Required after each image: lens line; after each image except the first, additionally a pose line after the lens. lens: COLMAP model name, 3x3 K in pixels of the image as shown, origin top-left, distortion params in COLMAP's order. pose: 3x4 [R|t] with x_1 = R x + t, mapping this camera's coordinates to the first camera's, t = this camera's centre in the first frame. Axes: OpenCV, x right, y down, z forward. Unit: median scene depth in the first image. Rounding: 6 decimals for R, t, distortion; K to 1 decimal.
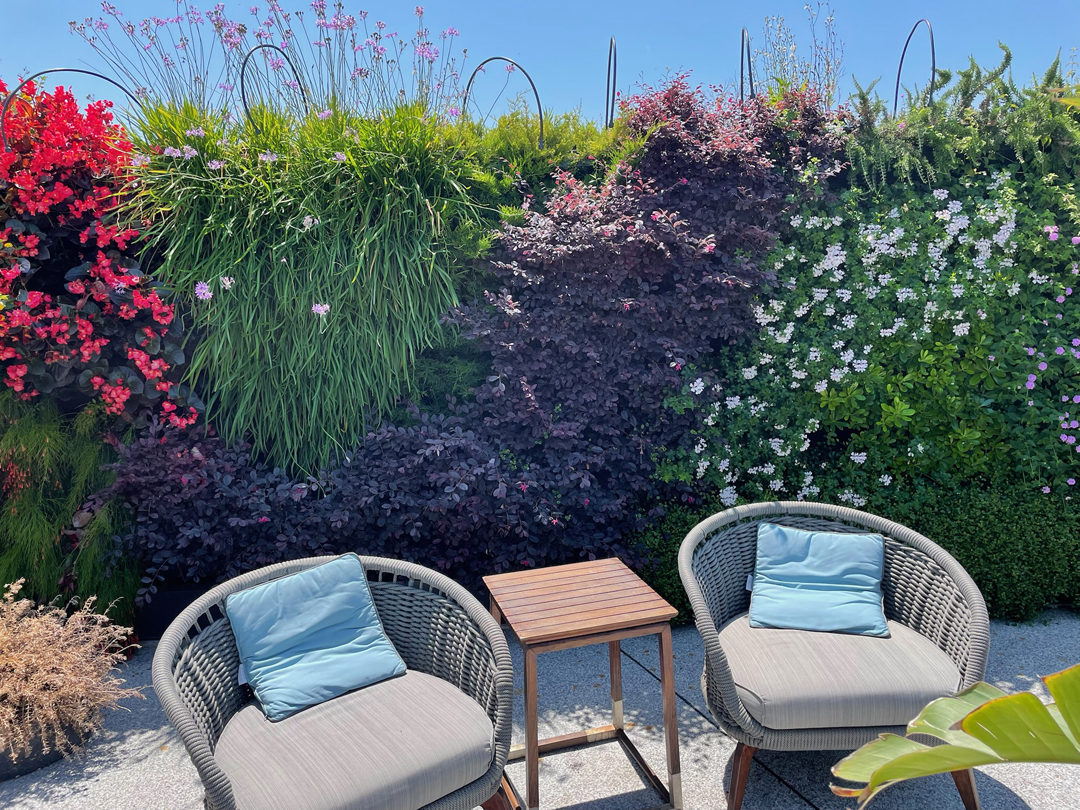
lens RADIAL K [[827.8, 0, 535.9], [0, 827.8, 406.4], [0, 0, 1]] dist [0.038536, -0.002739]
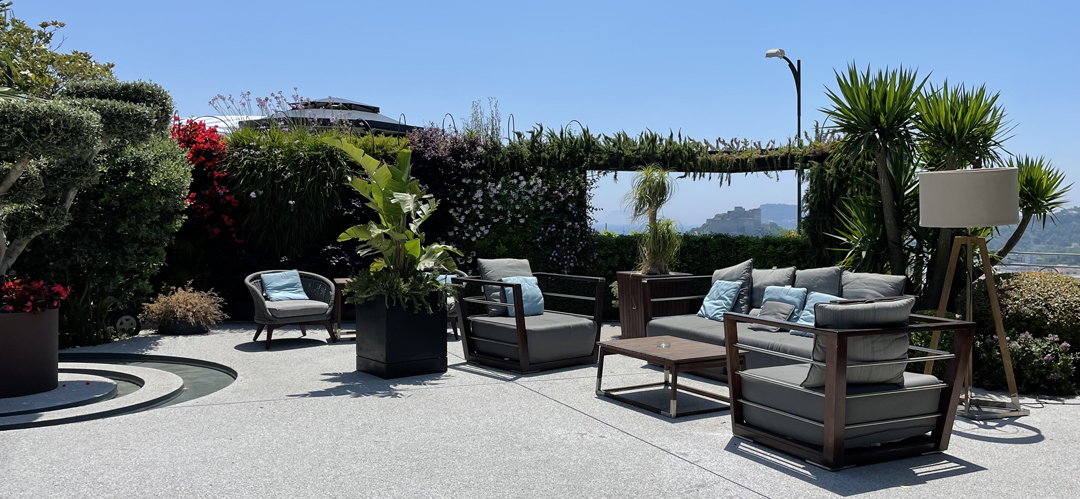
lens RADIAL K [[731.5, 0, 543.9], [0, 731.5, 248.2], [0, 0, 1]] dist [0.009023, 0.000887]
pose [[0.996325, 0.038241, 0.076645, 0.402935], [-0.030721, 0.994811, -0.096996, 0.244850], [-0.079956, 0.094285, 0.992329, -1.497188]]
